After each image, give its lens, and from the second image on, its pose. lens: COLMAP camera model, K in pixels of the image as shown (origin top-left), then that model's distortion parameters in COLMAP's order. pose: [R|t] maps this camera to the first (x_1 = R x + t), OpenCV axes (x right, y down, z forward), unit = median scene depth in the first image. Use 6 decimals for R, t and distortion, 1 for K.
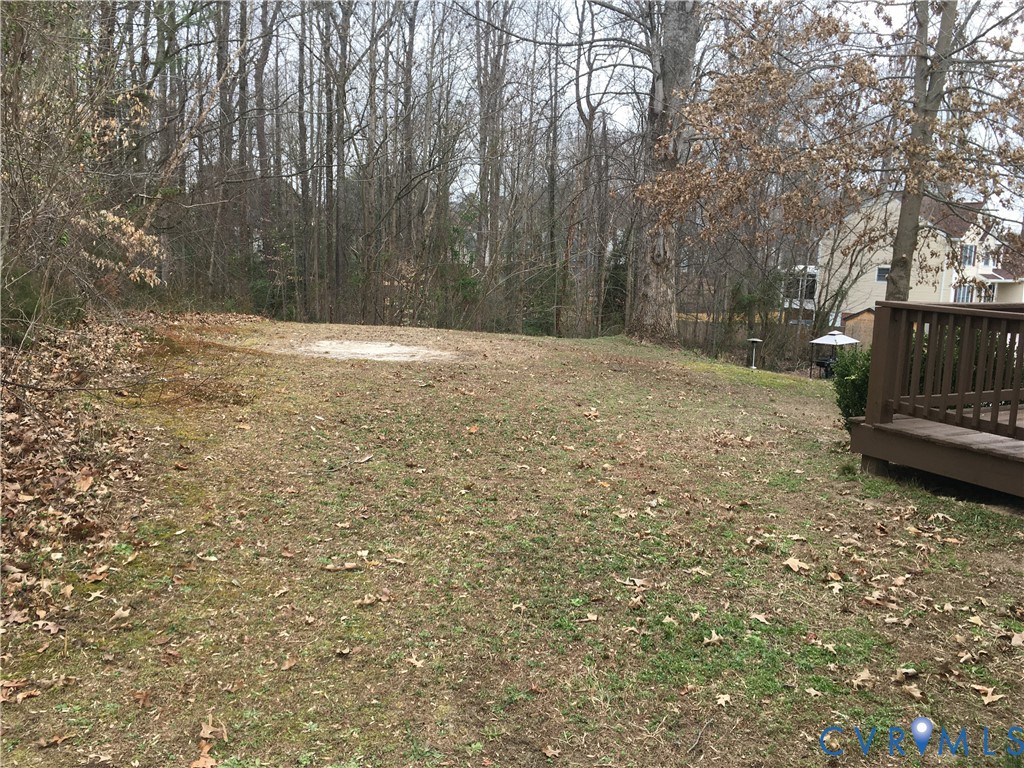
lens RADIAL K [[868.9, 0, 505.2], [0, 868.9, 382.8], [0, 0, 1]] dist [0.045869, -0.055428]
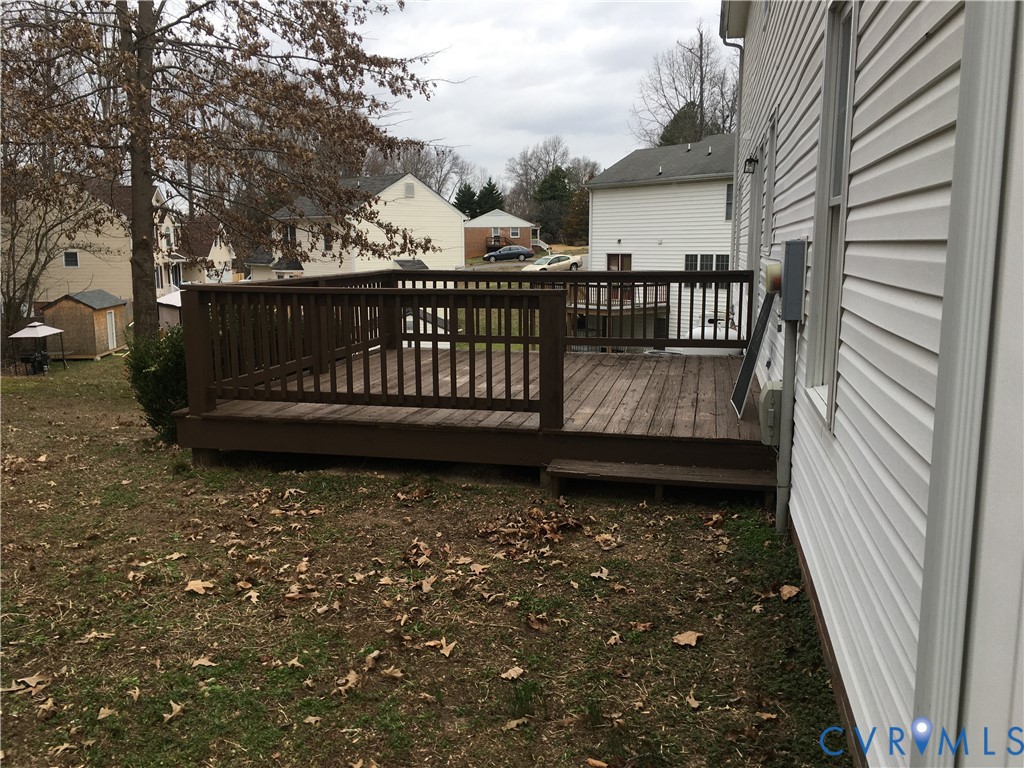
lens RADIAL K [[868.9, 0, 510.7], [0, 868.9, 384.9], [0, 0, 1]] dist [0.045869, -0.055428]
pose [[0.638024, -0.158280, 0.753573, -0.095639], [0.142413, 0.986018, 0.086526, -0.023883], [-0.756732, 0.052113, 0.651645, 0.161704]]
